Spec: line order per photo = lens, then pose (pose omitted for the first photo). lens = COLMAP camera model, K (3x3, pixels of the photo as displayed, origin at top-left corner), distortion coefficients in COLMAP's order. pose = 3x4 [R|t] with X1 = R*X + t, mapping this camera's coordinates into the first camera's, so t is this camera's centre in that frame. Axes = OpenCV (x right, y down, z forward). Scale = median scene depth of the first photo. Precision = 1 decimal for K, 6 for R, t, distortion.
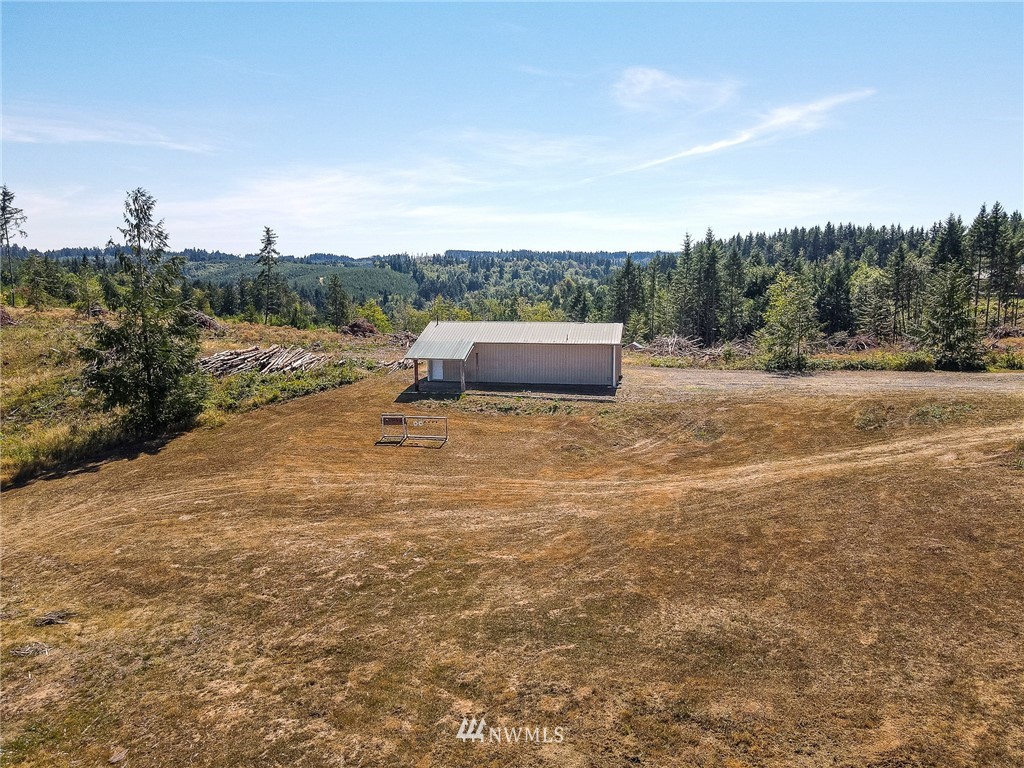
lens RADIAL K [[756.0, 0, 511.2], [0, 756.0, 380.9], [0, 0, 1]] dist [-0.003341, 0.023980]
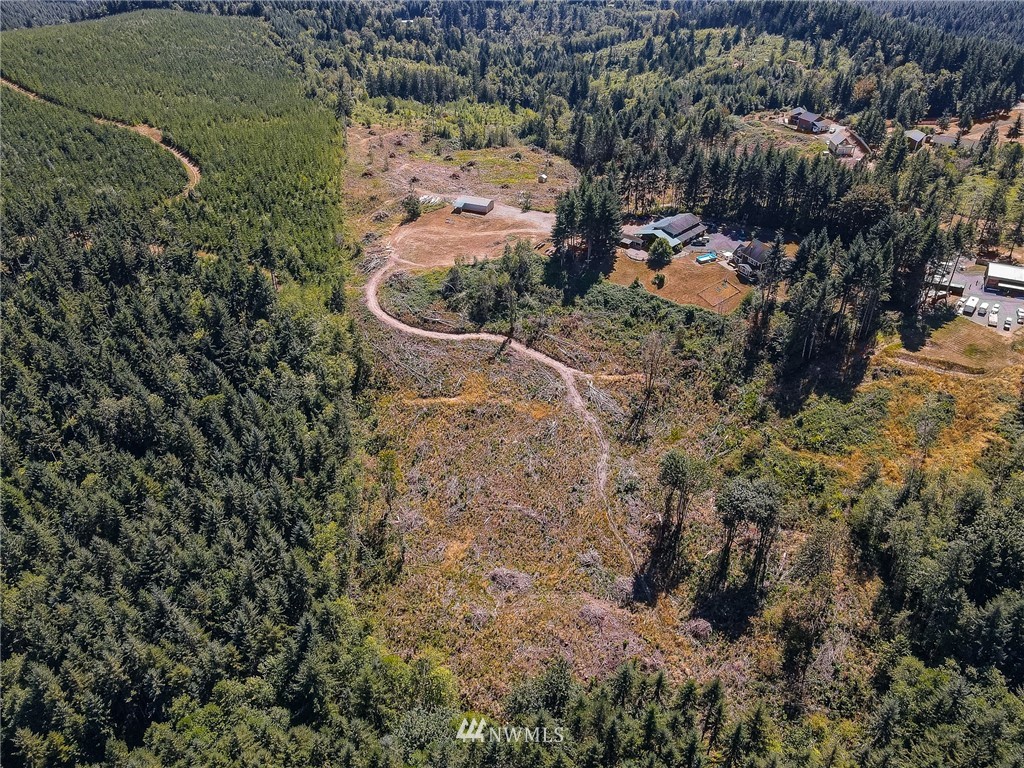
lens RADIAL K [[756.0, 0, 512.8], [0, 756.0, 389.0], [0, 0, 1]] dist [-0.003341, 0.023980]
pose [[0.973318, 0.130325, -0.188859, 1.532189], [-0.036231, 0.900016, 0.434348, -1.248027], [0.226582, -0.415916, 0.880724, -4.440405]]
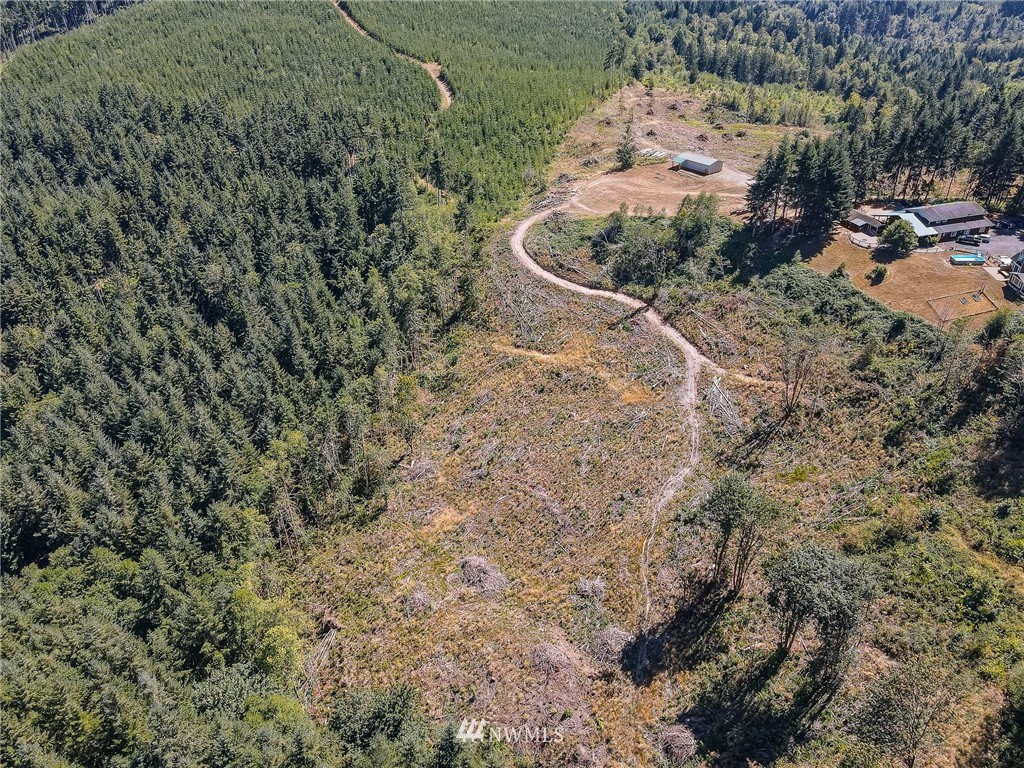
lens RADIAL K [[756.0, 0, 510.1], [0, 756.0, 384.1], [0, 0, 1]] dist [-0.003341, 0.023980]
pose [[0.737797, 0.353978, -0.574765, 2.319595], [-0.094011, 0.897061, 0.431791, -0.714606], [0.668444, -0.264541, 0.695127, -3.369230]]
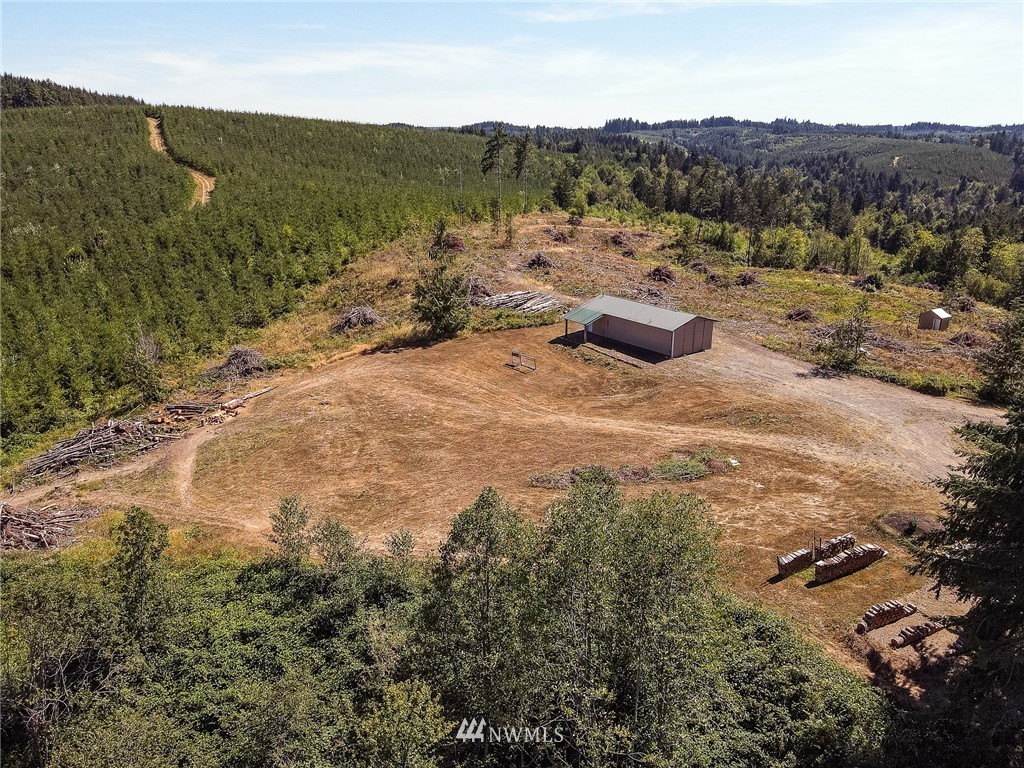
lens RADIAL K [[756.0, 0, 511.8], [0, 756.0, 381.3], [0, 0, 1]] dist [-0.003341, 0.023980]
pose [[0.743112, 0.215810, -0.633412, 0.828217], [-0.107470, 0.972770, 0.205350, -0.212641], [0.660481, -0.084525, 0.746070, -0.337231]]
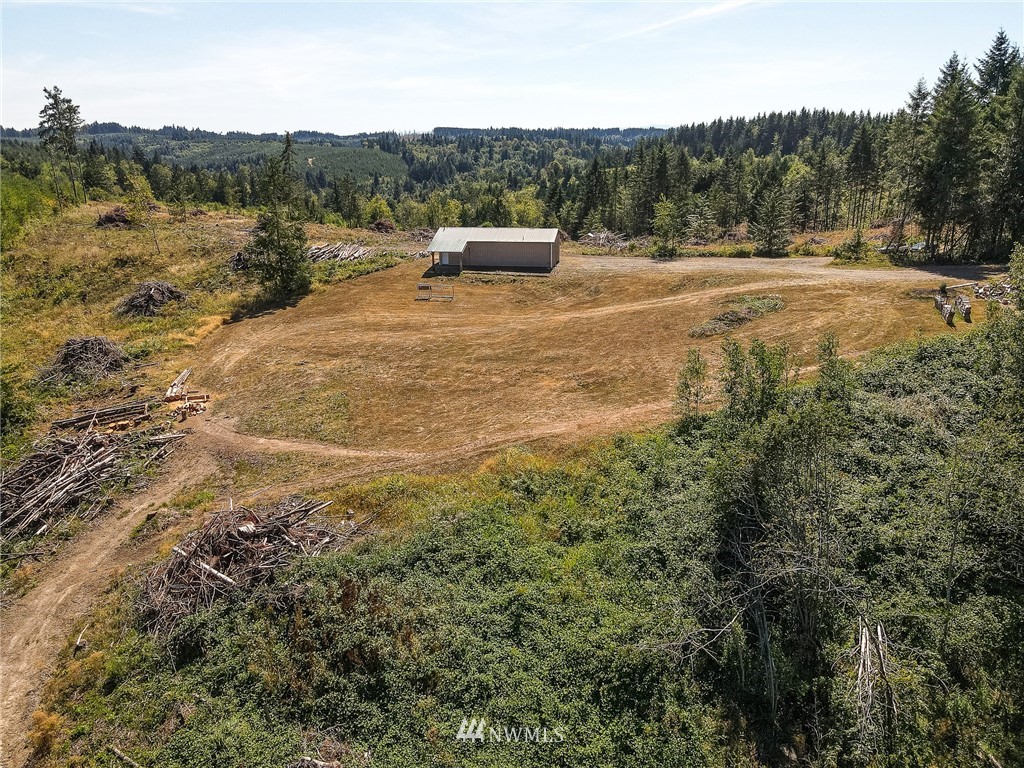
lens RADIAL K [[756.0, 0, 511.2], [0, 756.0, 384.8], [0, 0, 1]] dist [-0.003341, 0.023980]
pose [[0.999923, -0.007018, 0.010283, 0.026747], [0.005288, 0.987173, 0.159566, -0.004386], [-0.011271, -0.159499, 0.987134, -0.656778]]
